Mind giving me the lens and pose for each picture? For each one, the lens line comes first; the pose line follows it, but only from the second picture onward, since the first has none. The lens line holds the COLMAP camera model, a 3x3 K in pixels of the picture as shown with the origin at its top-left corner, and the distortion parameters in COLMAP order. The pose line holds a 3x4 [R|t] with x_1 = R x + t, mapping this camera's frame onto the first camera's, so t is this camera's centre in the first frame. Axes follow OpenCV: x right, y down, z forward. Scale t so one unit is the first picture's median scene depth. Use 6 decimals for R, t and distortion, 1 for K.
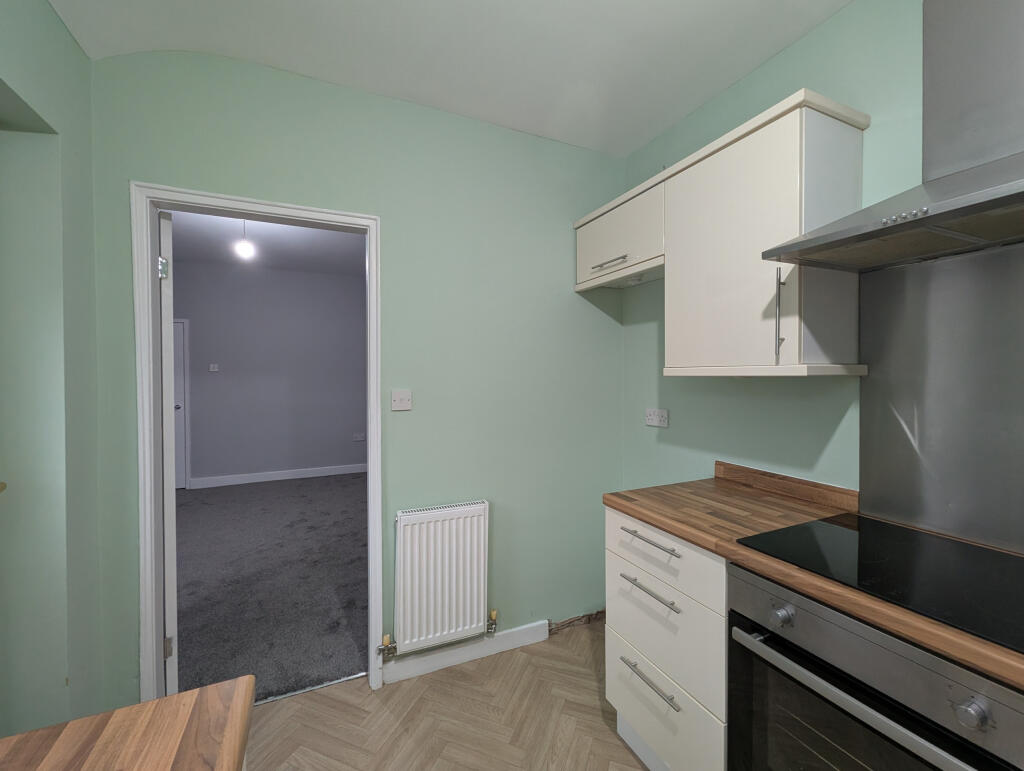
lens RADIAL K [[425.3, 0, 513.1], [0, 425.3, 383.0], [0, 0, 1]] dist [-0.000703, -0.000400]
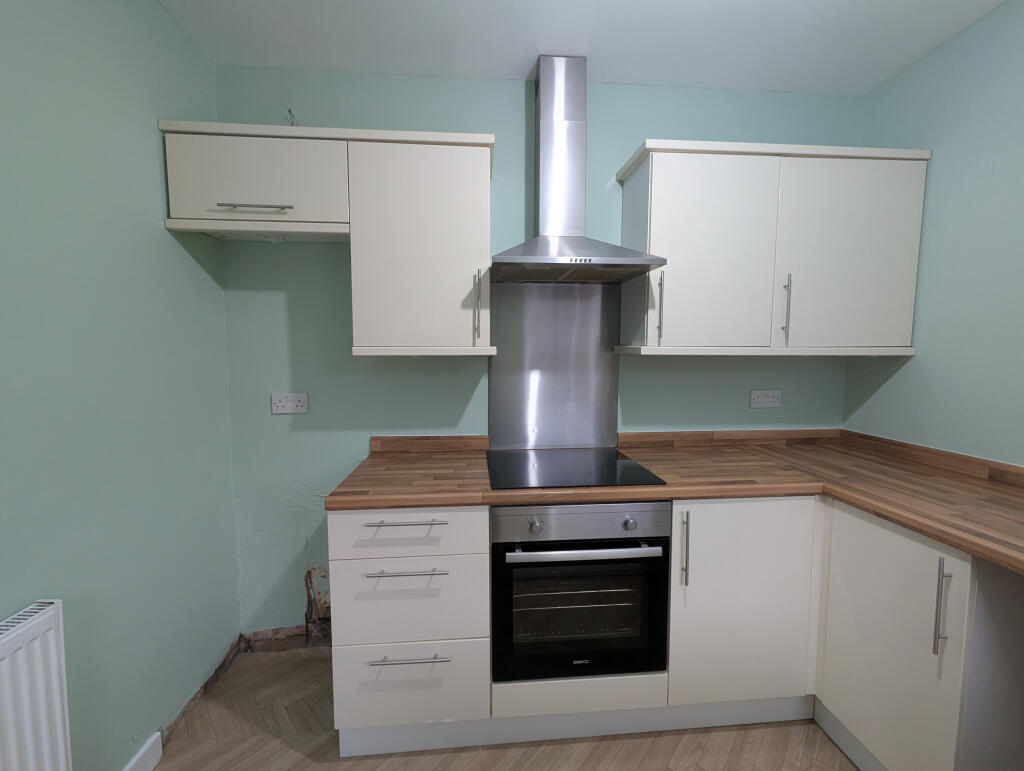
lens RADIAL K [[425.3, 0, 512.6], [0, 425.3, 382.1], [0, 0, 1]] dist [-0.000703, -0.000400]
pose [[0.342051, -0.065218, 0.937415, -0.456210], [0.018000, 0.997860, 0.062855, -0.012148], [-0.939509, -0.004626, 0.342493, 0.396283]]
